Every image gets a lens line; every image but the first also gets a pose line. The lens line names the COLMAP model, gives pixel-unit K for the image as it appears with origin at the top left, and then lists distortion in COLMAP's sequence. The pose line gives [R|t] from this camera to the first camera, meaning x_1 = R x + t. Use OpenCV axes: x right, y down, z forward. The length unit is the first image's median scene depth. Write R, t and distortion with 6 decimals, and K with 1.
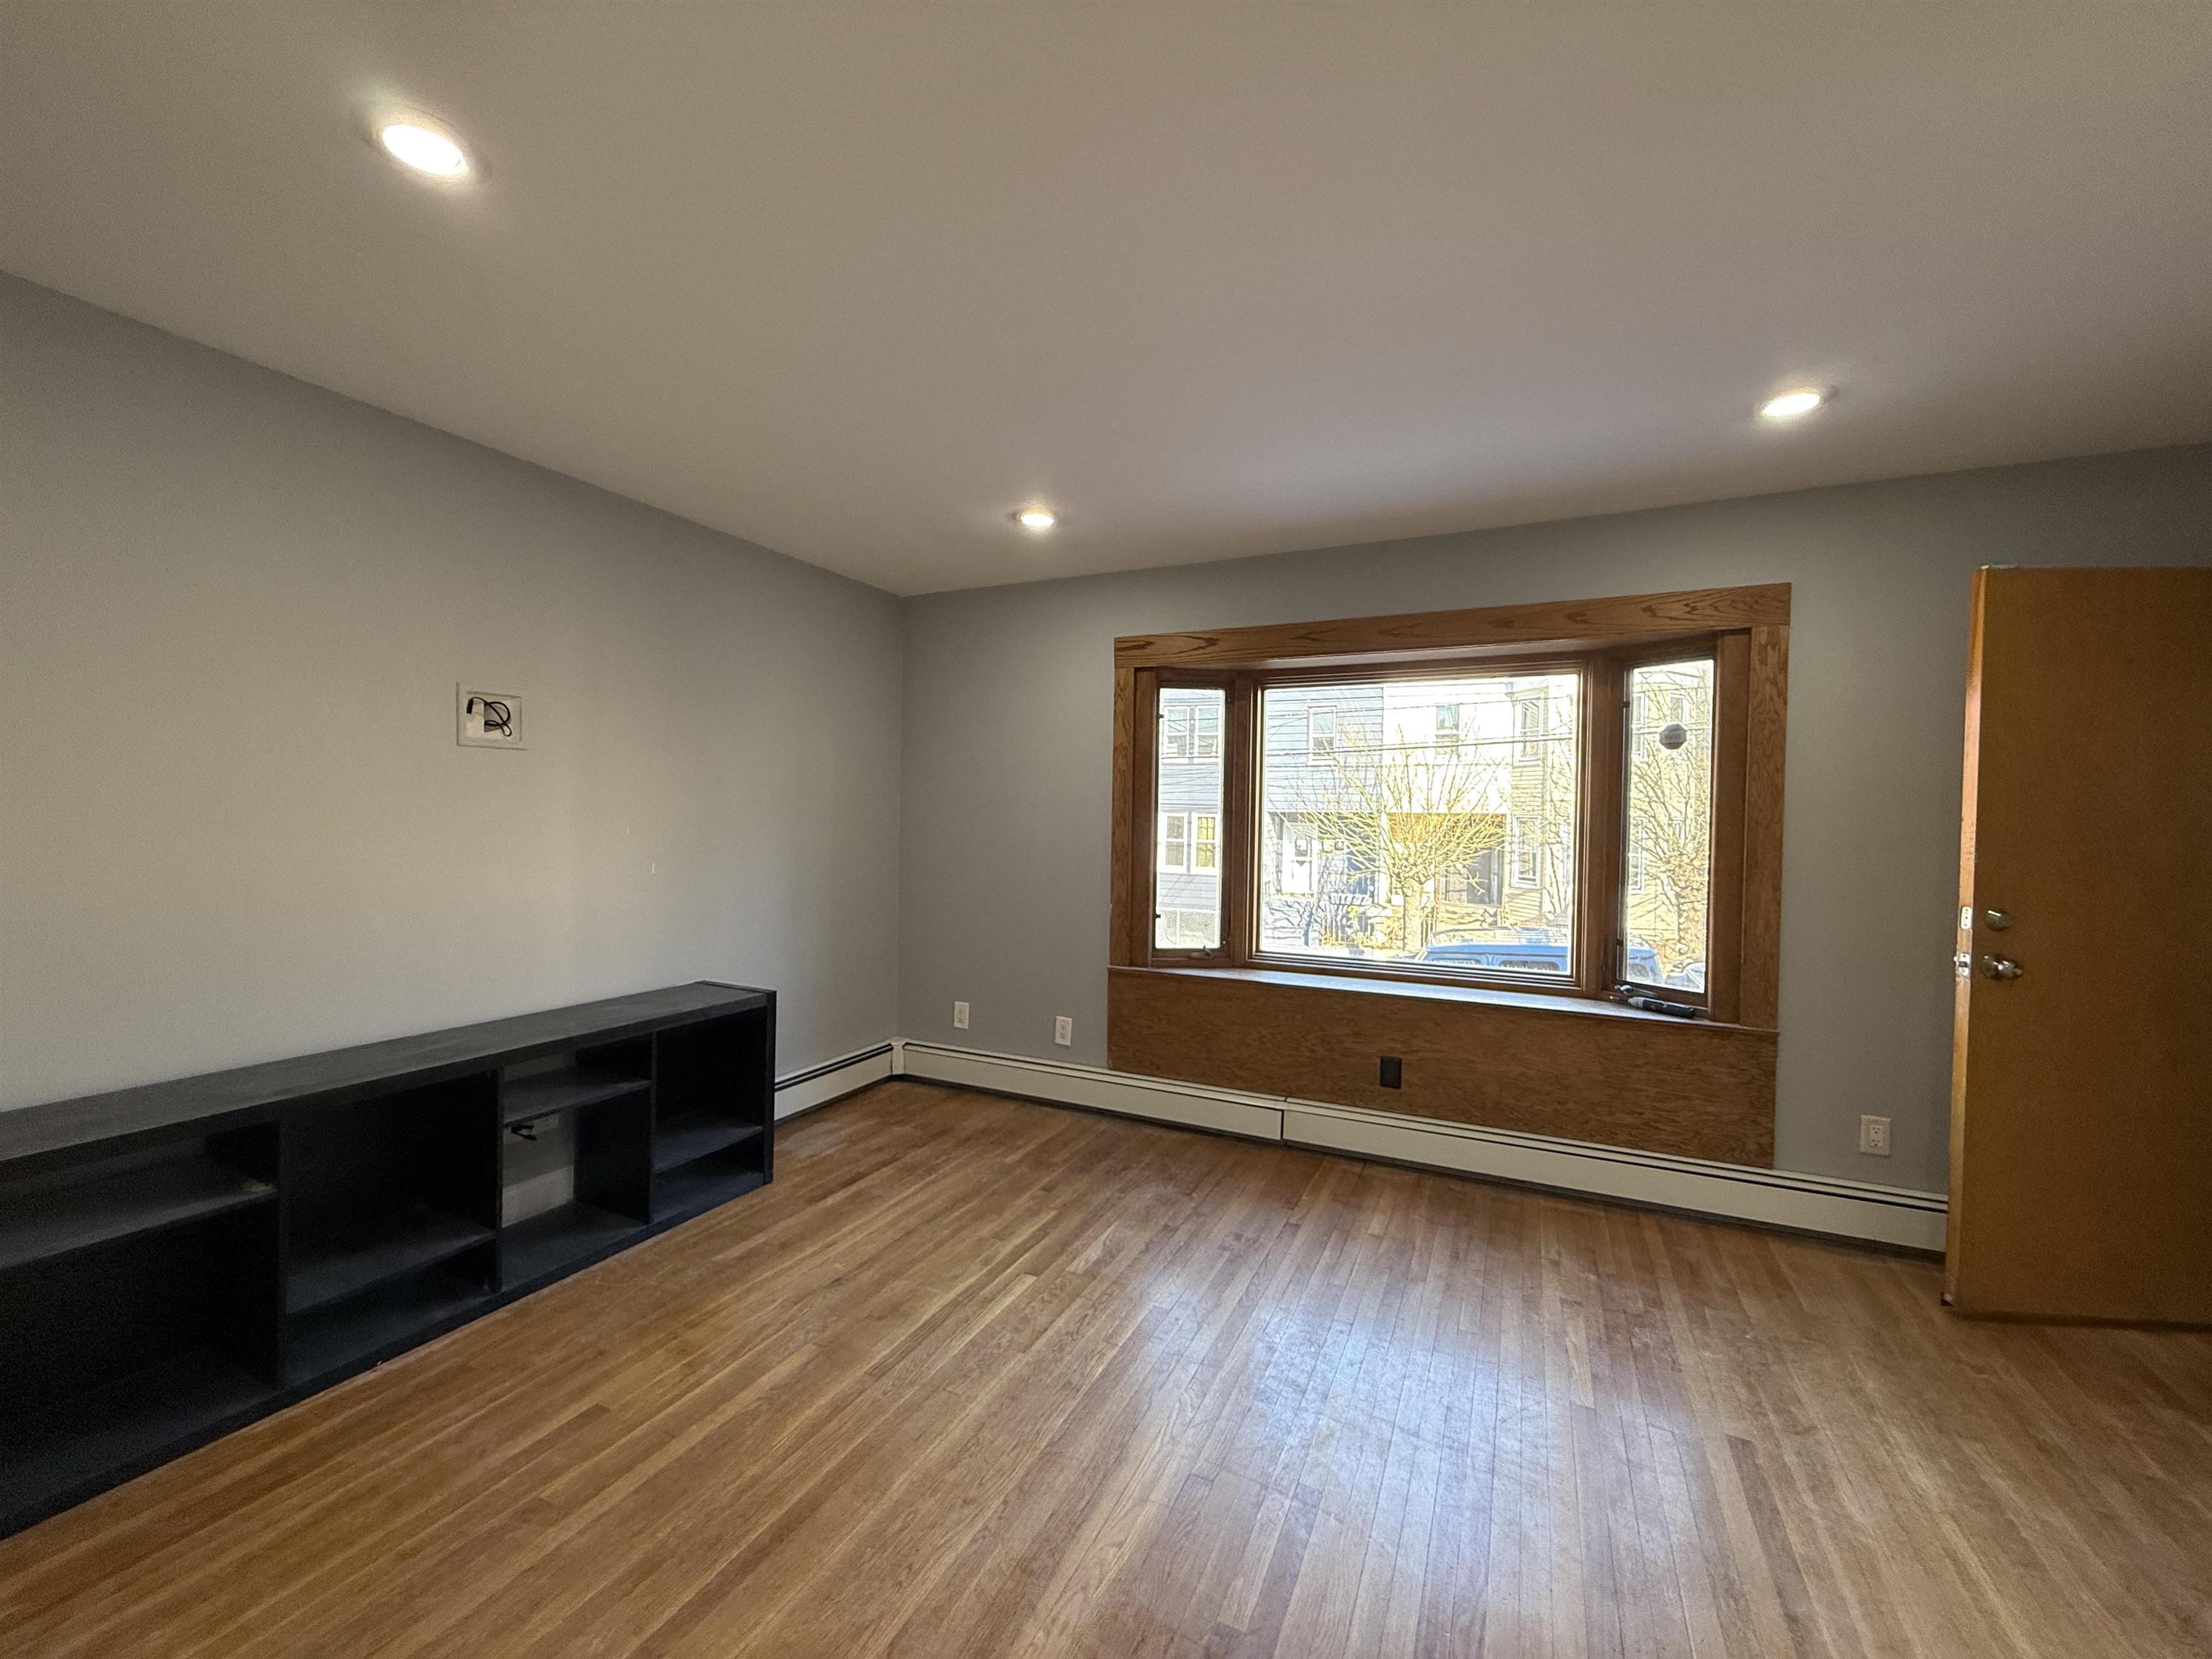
lens RADIAL K [[882.7, 0, 1100.8], [0, 882.7, 830.2], [0, 0, 1]] dist [-0.000896, 0.000451]
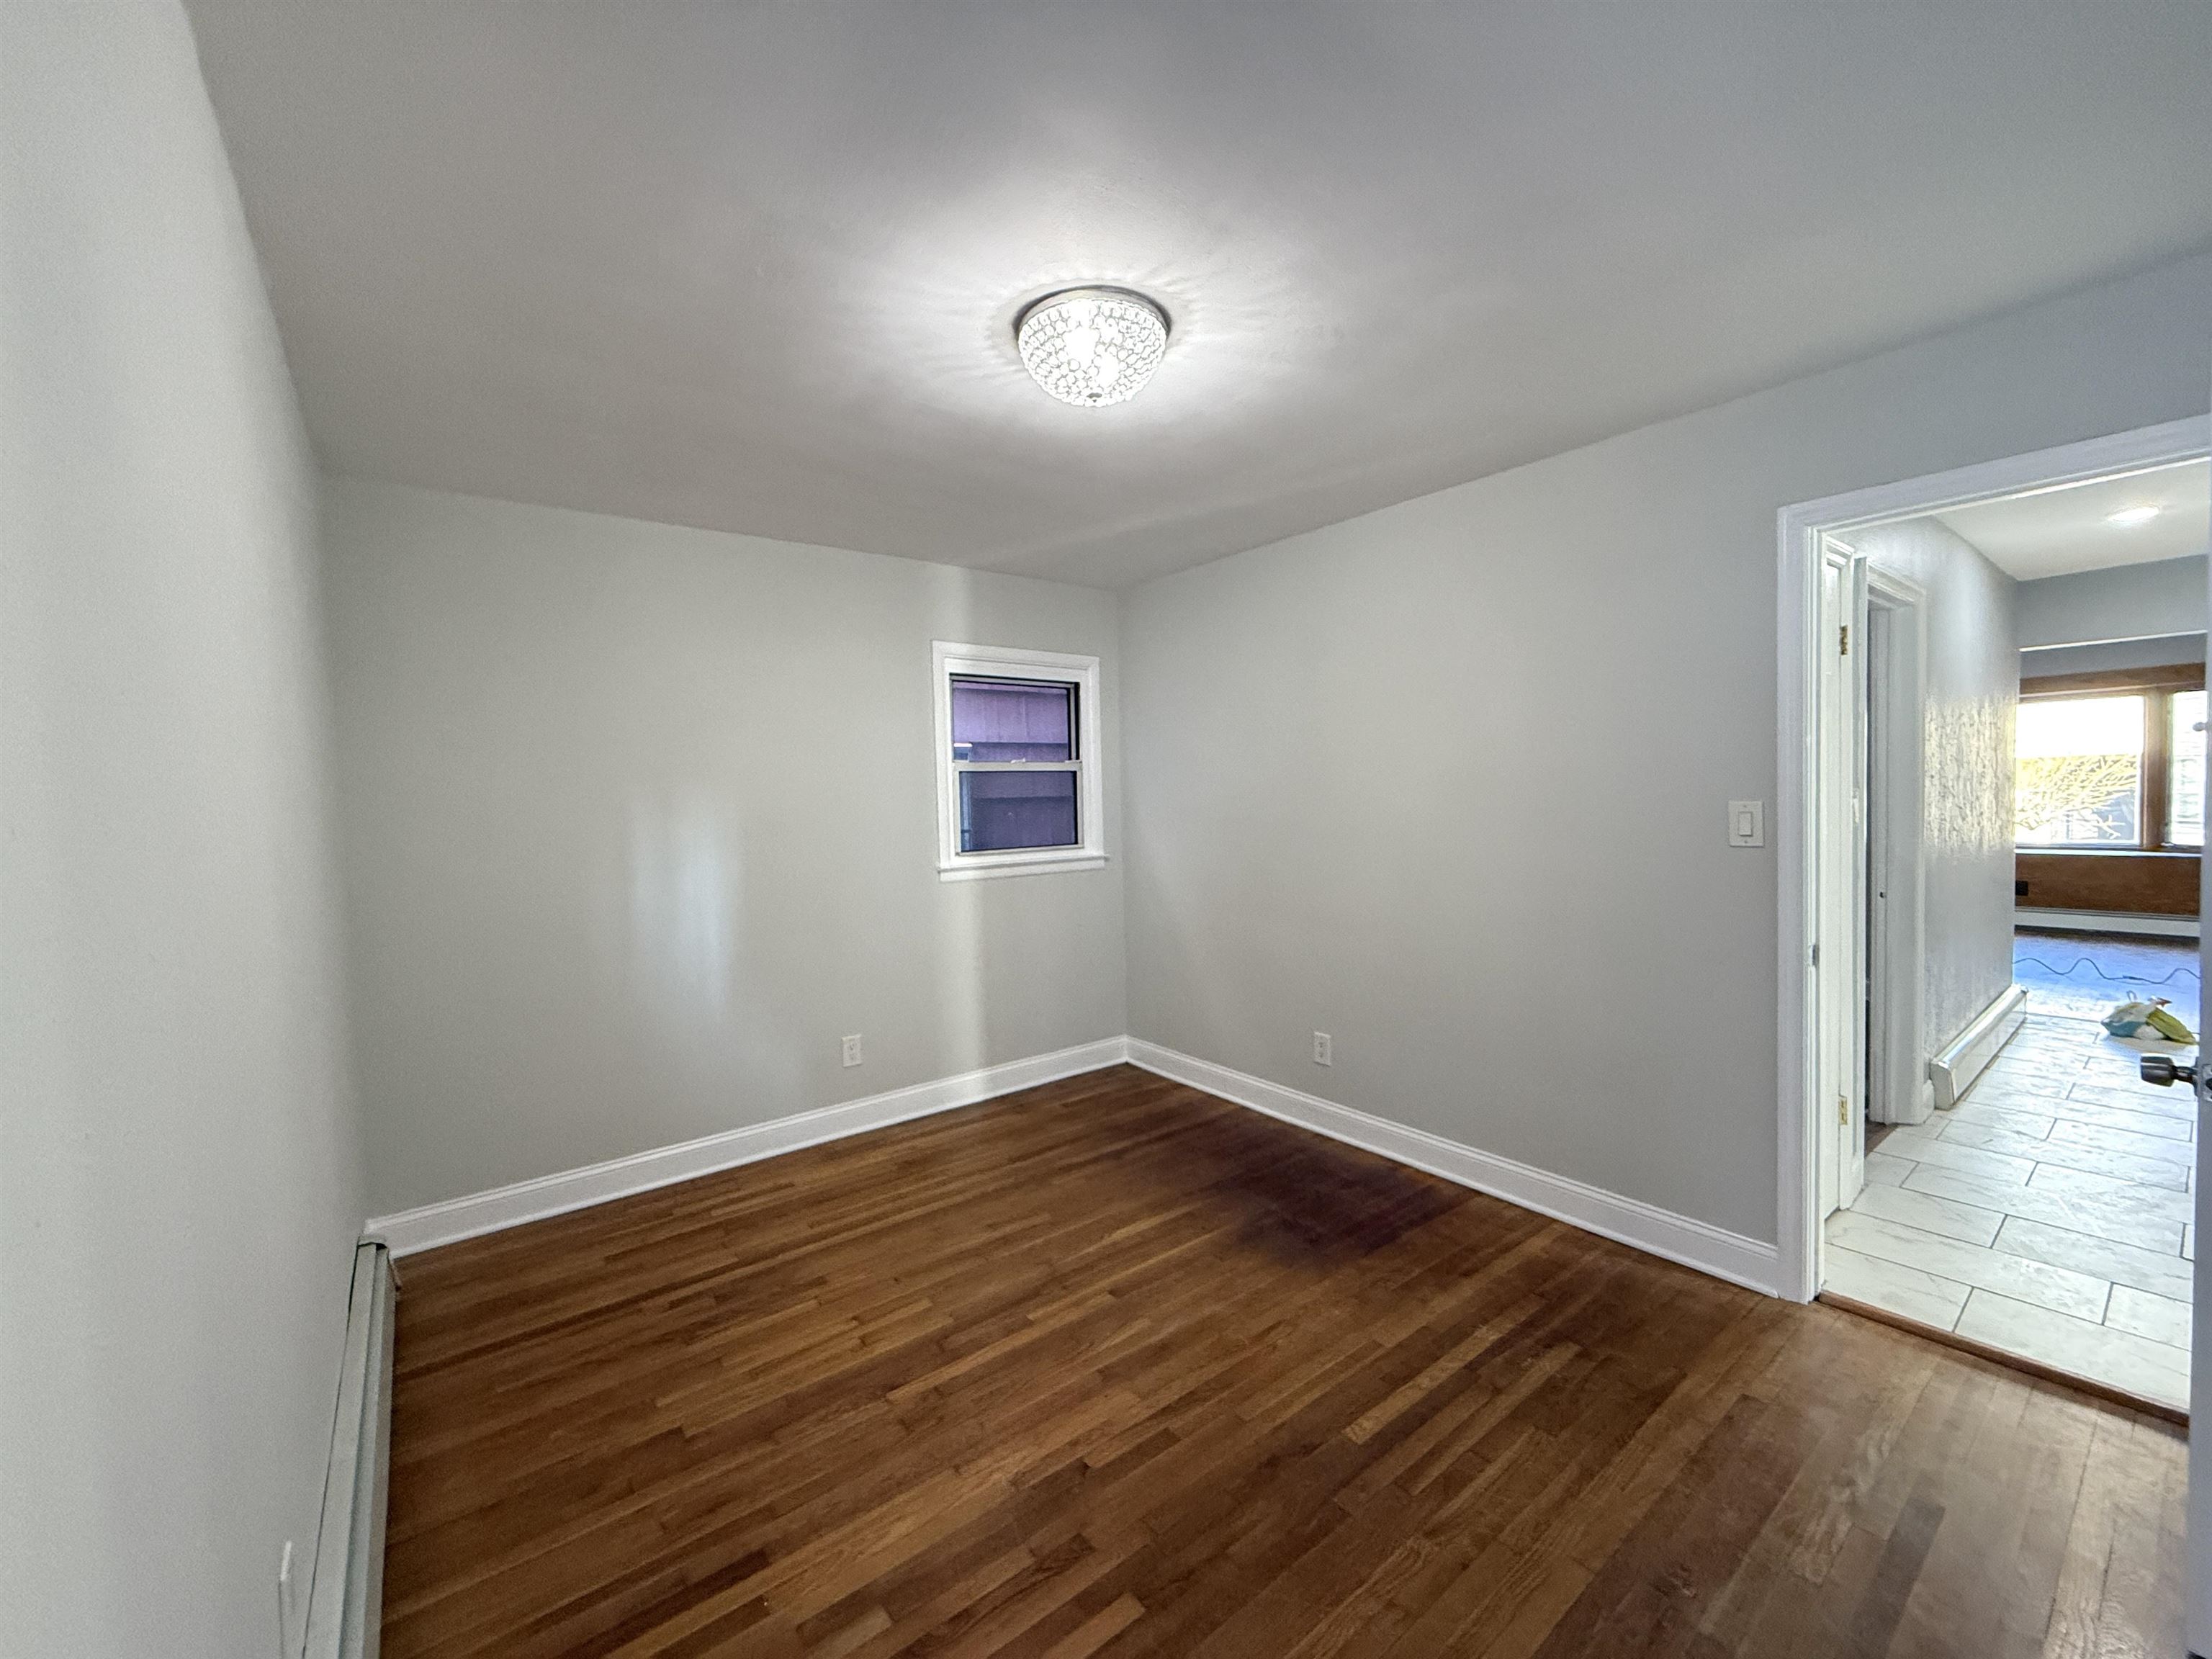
lens RADIAL K [[882.7, 0, 1107.7], [0, 882.7, 830.3], [0, 0, 1]] dist [-0.000896, 0.000451]
pose [[0.896420, -0.026585, -0.442407, -0.798208], [0.039596, 0.999012, 0.020197, -0.001955], [0.441433, -0.035622, 0.896587, -2.138255]]
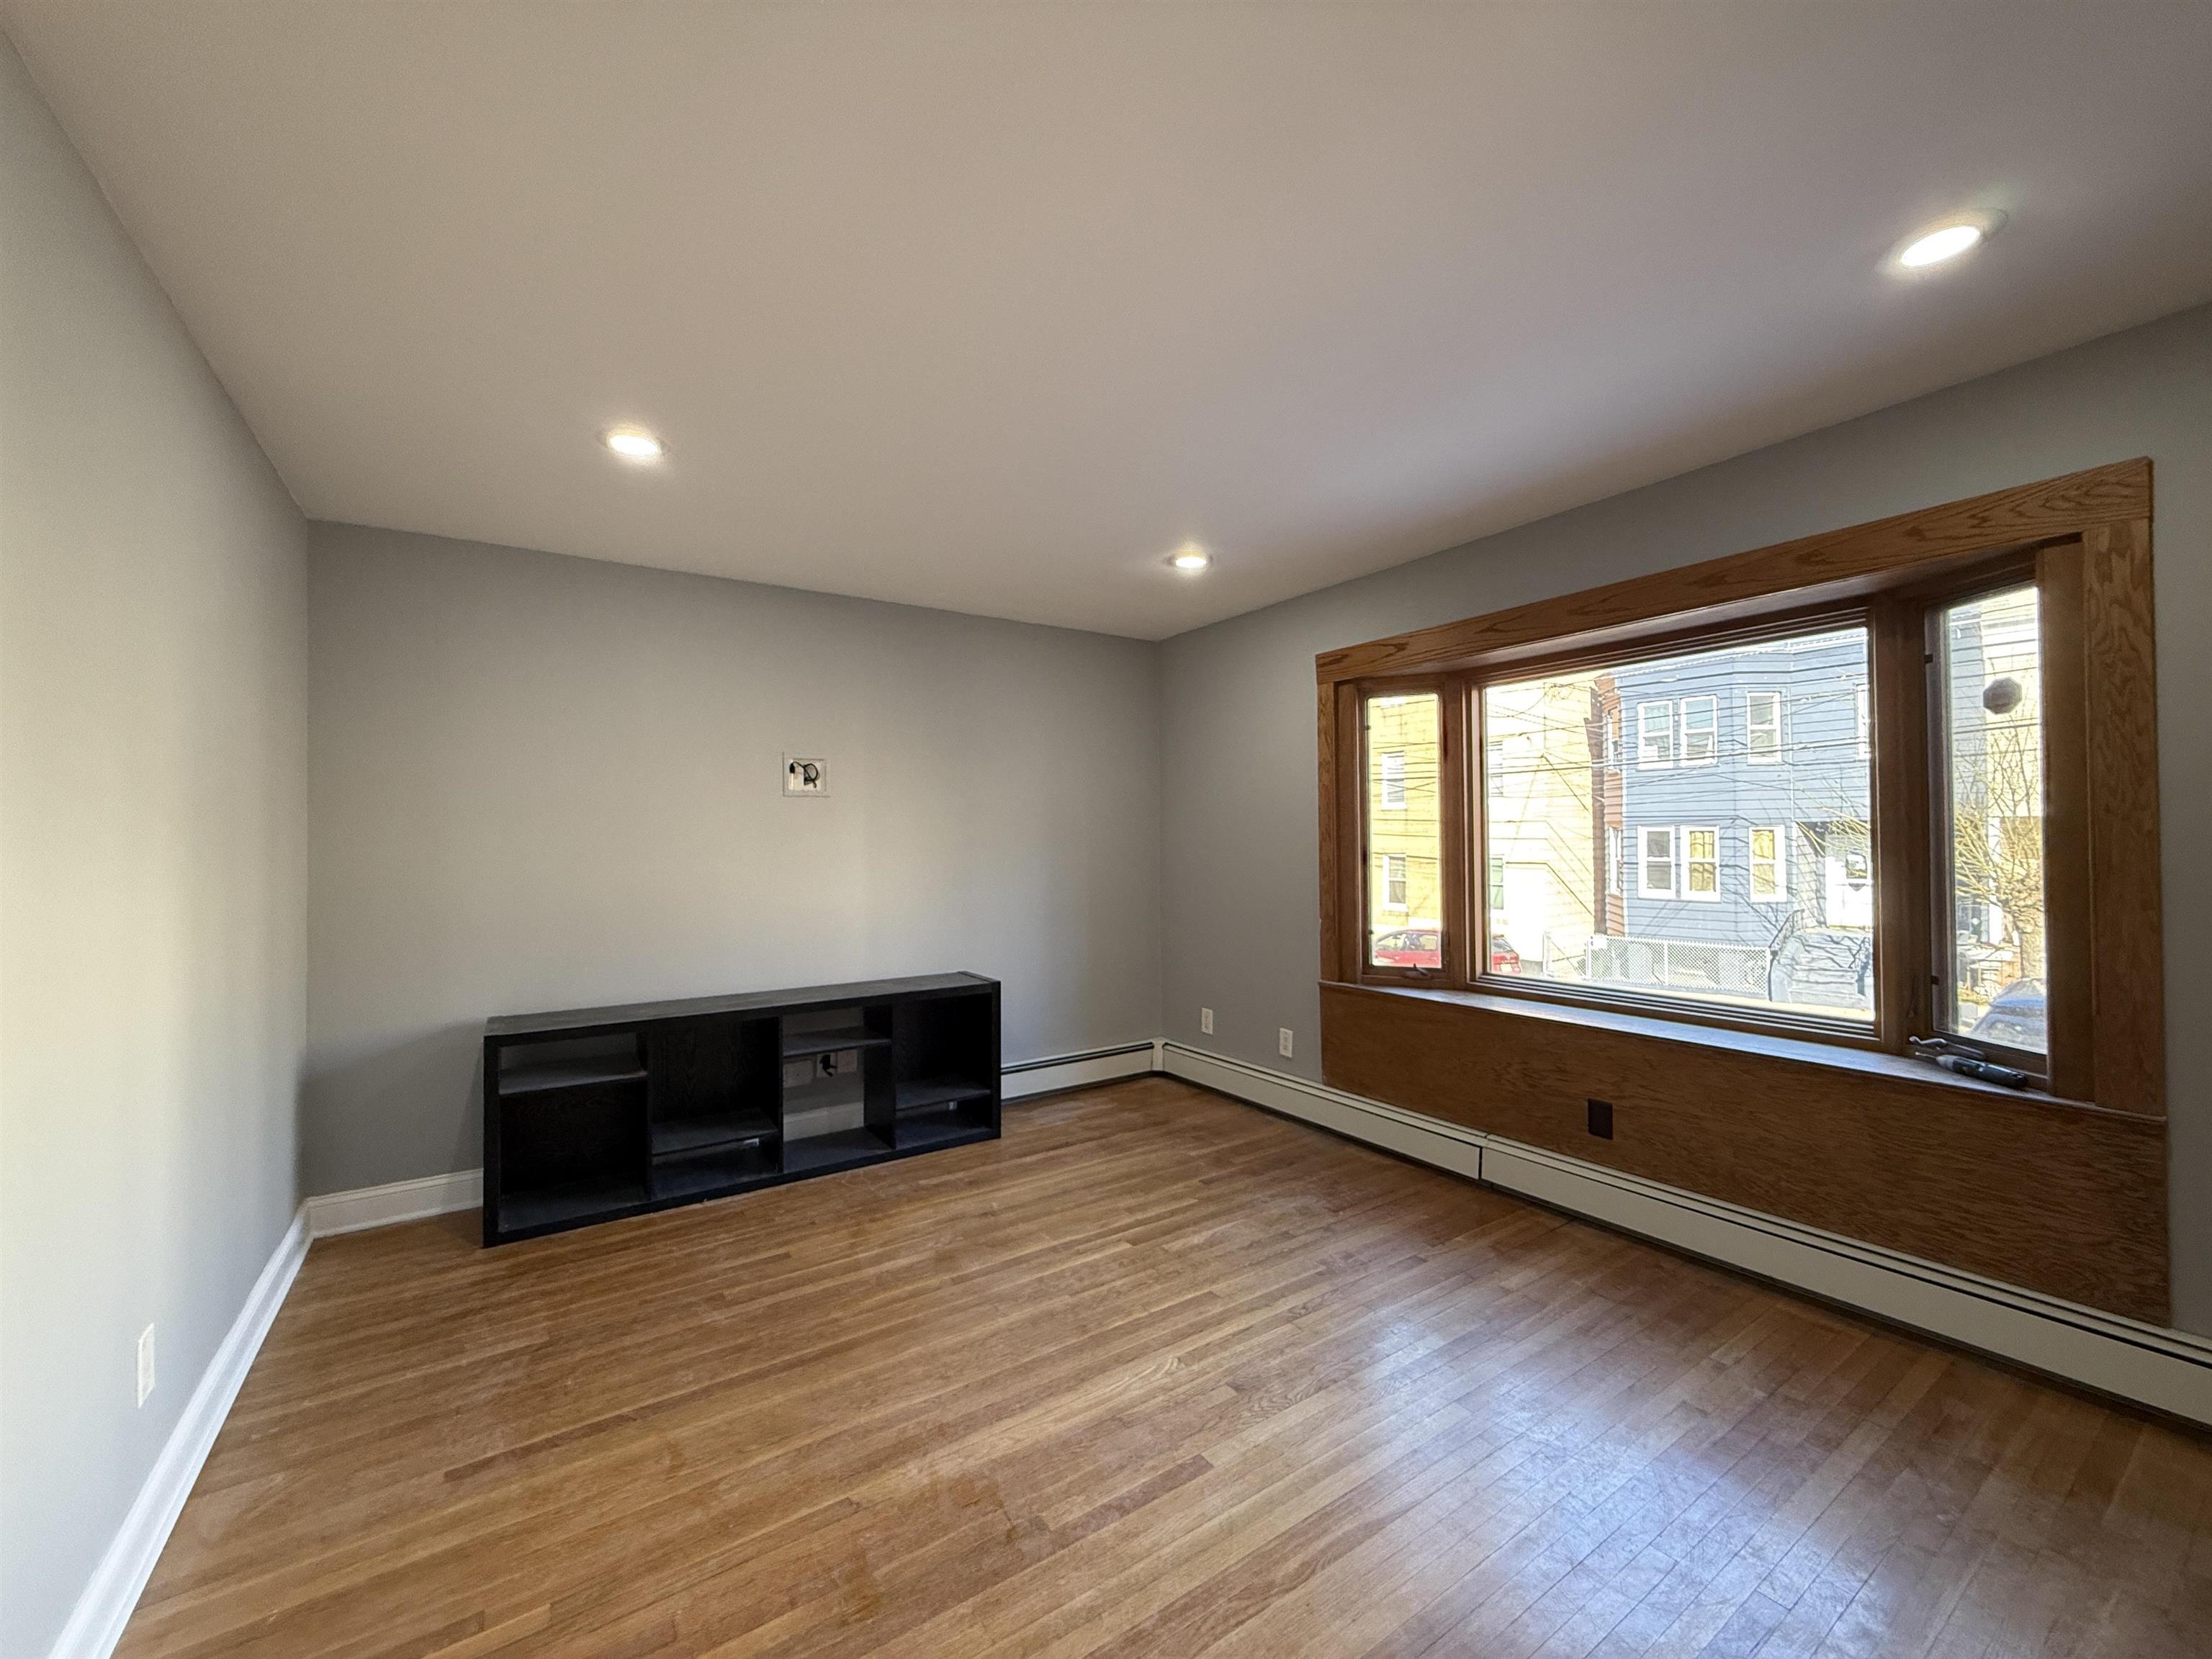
lens RADIAL K [[882.7, 0, 1100.0], [0, 882.7, 830.4], [0, 0, 1]] dist [-0.000896, 0.000451]
pose [[0.861372, -0.031479, -0.506999, 0.390935], [0.017156, 0.999311, -0.032897, 0.015389], [0.507686, 0.019639, 0.861319, 0.008691]]
